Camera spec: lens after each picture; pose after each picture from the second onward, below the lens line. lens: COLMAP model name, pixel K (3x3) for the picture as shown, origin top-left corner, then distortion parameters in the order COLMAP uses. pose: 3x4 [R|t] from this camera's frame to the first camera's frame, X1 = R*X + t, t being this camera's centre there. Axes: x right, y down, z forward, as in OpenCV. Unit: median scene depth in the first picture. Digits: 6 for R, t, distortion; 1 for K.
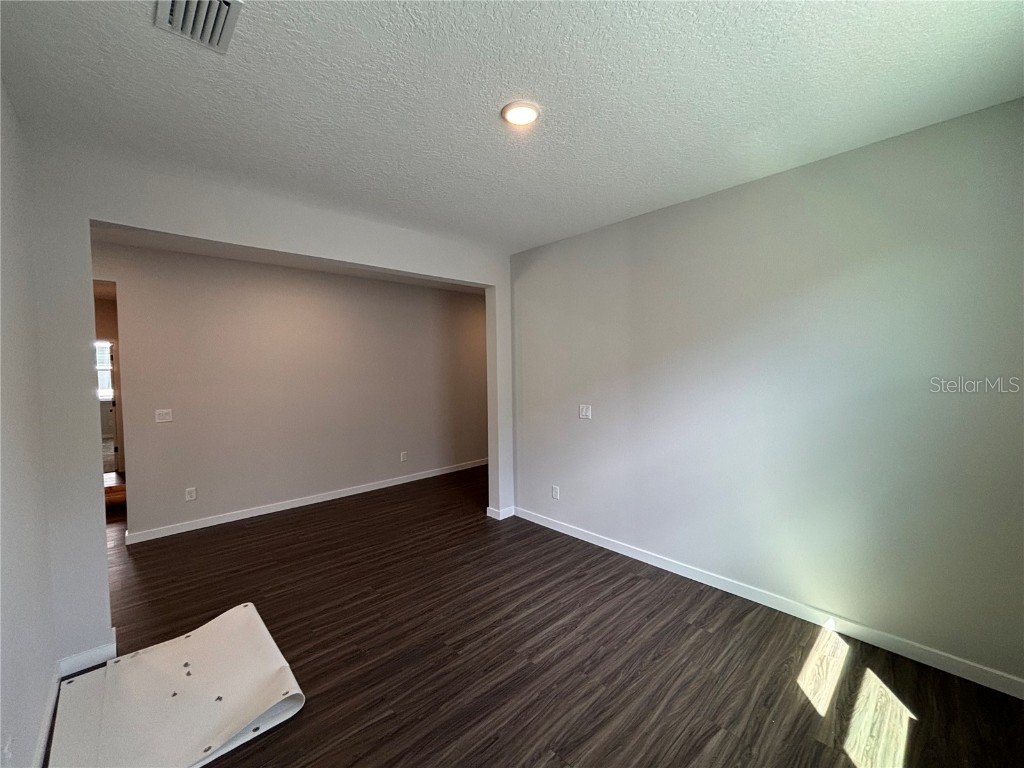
lens RADIAL K [[425.1, 0, 511.8], [0, 425.1, 386.5], [0, 0, 1]] dist [0.005076, 0.000506]
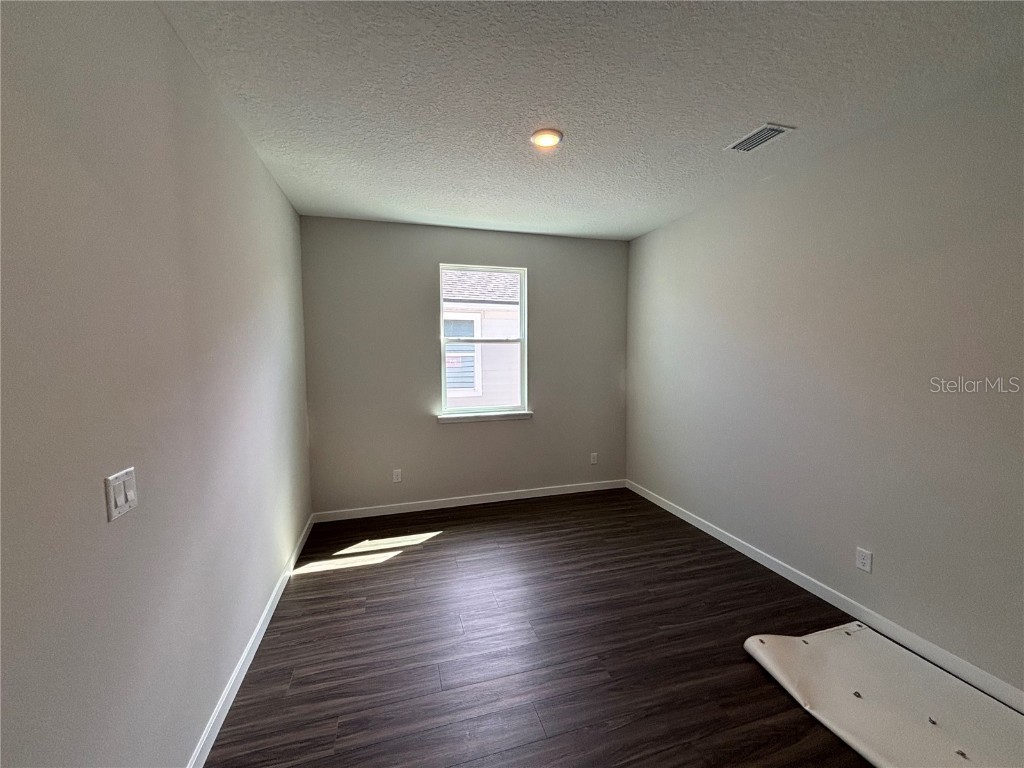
lens RADIAL K [[425.1, 0, 511.8], [0, 425.1, 383.2], [0, 0, 1]] dist [0.005076, 0.000506]
pose [[-0.900233, -0.010086, 0.435292, -0.362090], [0.034974, 0.994826, 0.095382, -0.060689], [-0.434002, 0.101090, -0.895222, 1.891153]]
